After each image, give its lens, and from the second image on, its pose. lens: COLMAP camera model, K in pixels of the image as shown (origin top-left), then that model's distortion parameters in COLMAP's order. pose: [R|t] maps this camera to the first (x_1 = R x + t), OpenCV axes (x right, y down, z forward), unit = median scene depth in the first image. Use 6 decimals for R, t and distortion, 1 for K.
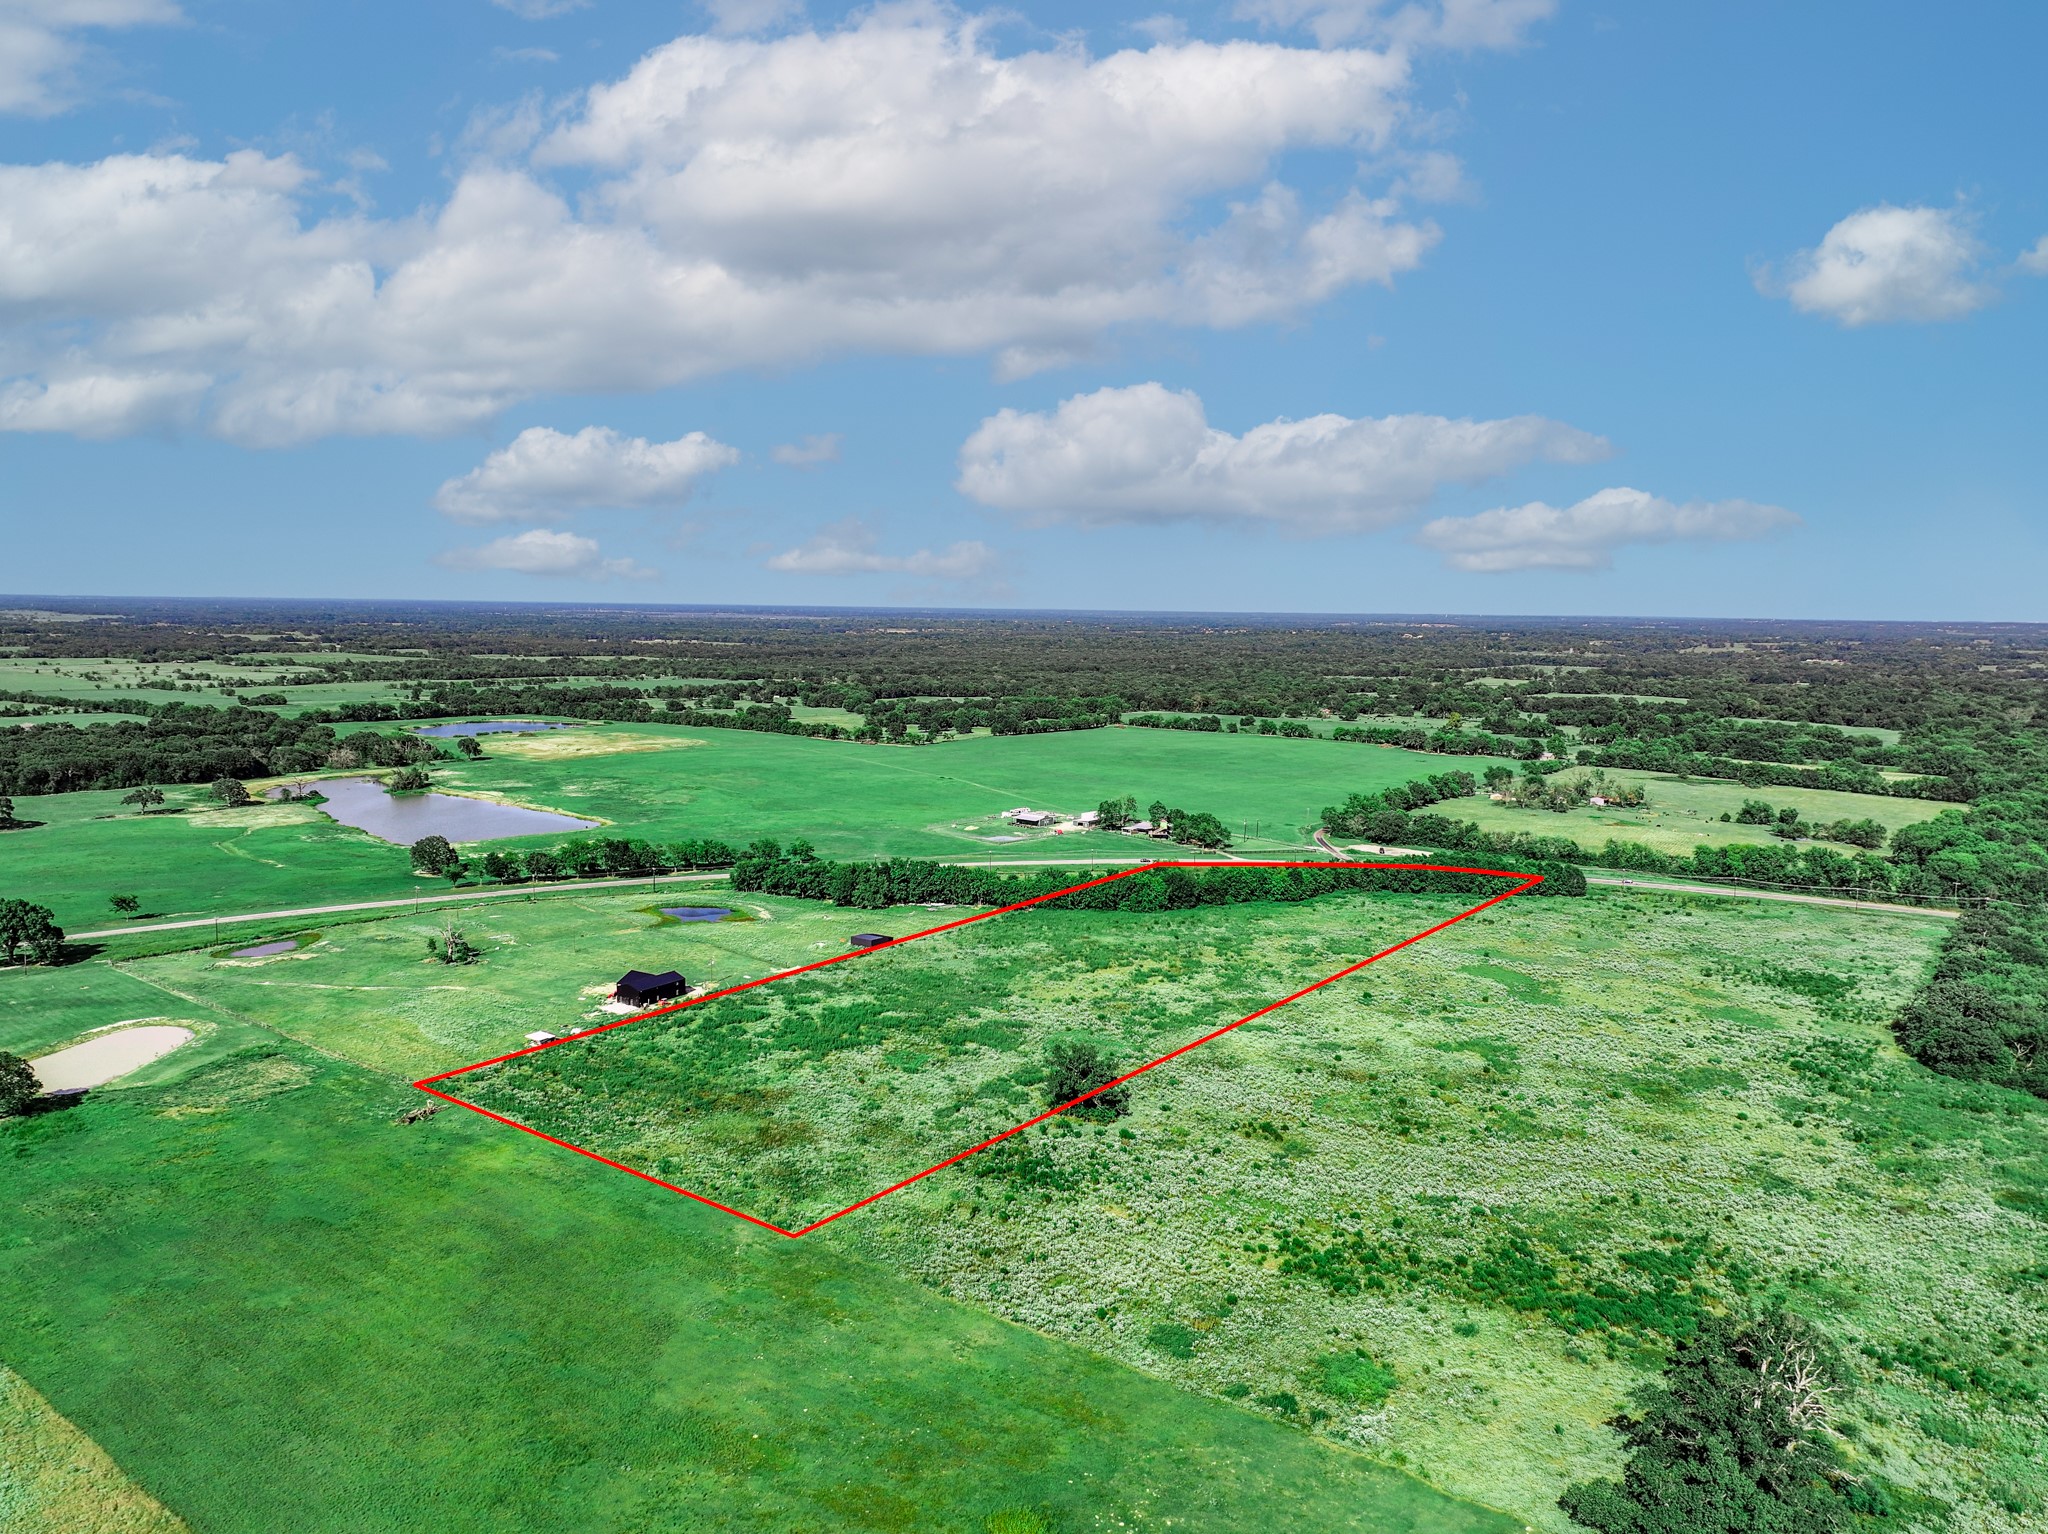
lens RADIAL K [[1446.4, 0, 1024.0], [0, 1446.4, 767.0], [0, 0, 1]] dist [0.004053, 0.000715]
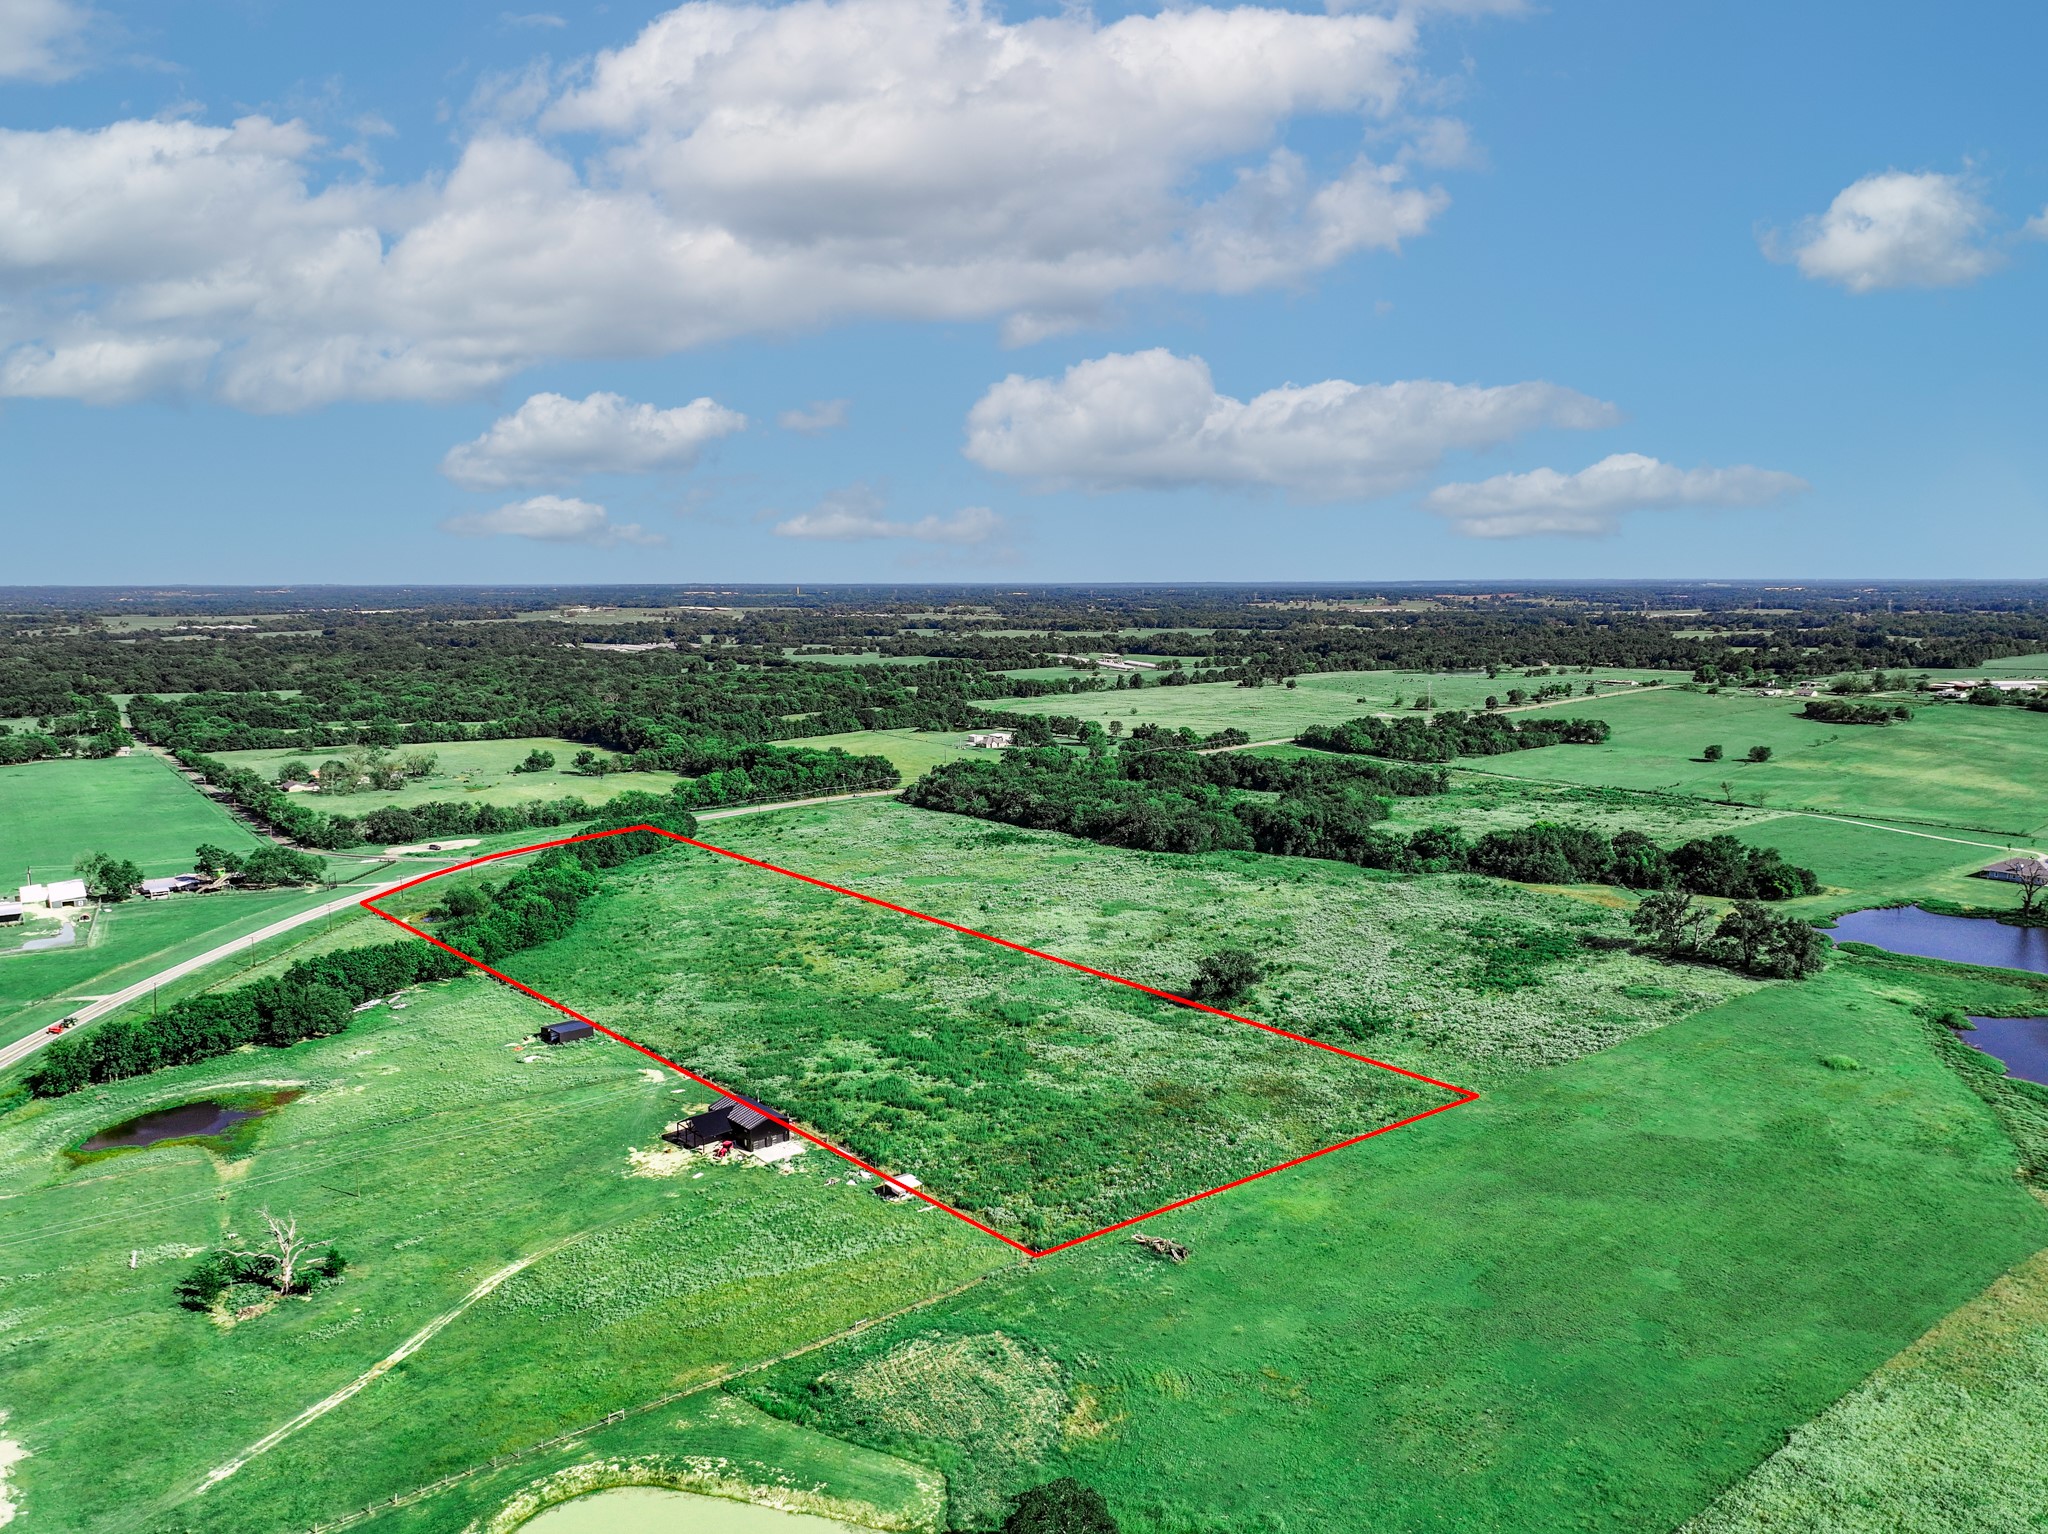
lens RADIAL K [[1438.1, 0, 985.2], [0, 1438.1, 836.7], [0, 0, 1]] dist [0.003860, 0.001605]
pose [[0.255072, -0.185746, 0.948913, -1.001007], [0.115329, 0.980214, 0.160872, -0.105552], [-0.960020, 0.068403, 0.271447, 0.747562]]
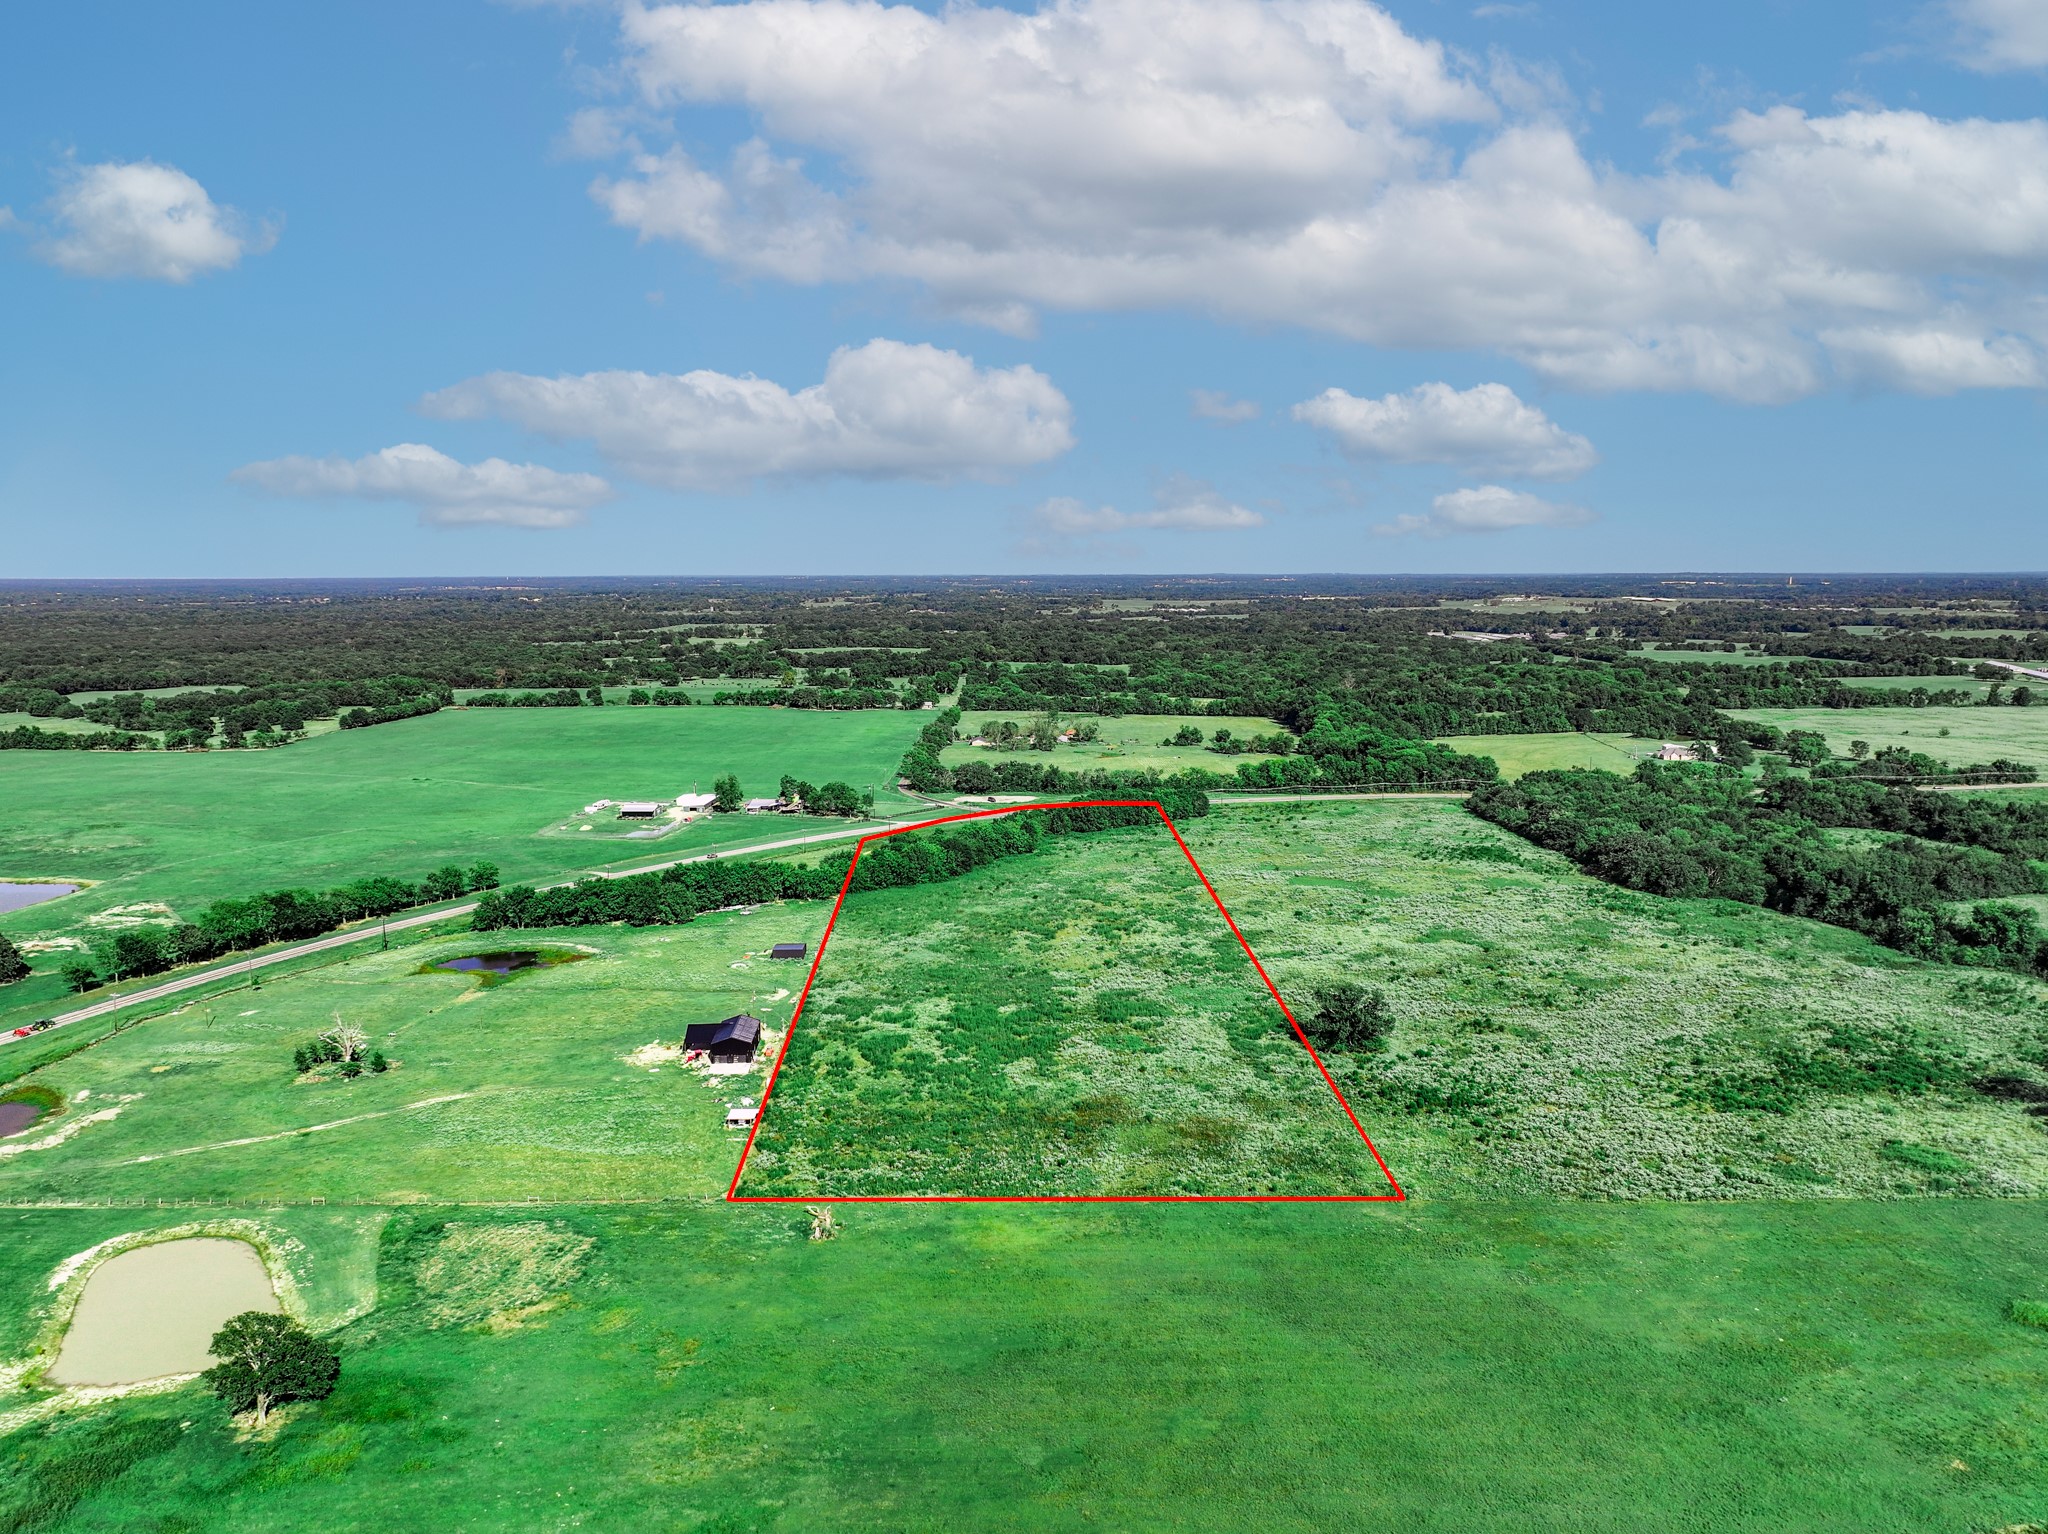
lens RADIAL K [[1420.8, 0, 1015.5], [0, 1420.8, 760.9], [0, 0, 1]] dist [0.003812, 0.003652]
pose [[0.798037, -0.096629, 0.594811, -0.677551], [0.081822, 0.995294, 0.051911, -0.045551], [-0.597028, 0.007242, 0.802187, 0.252190]]
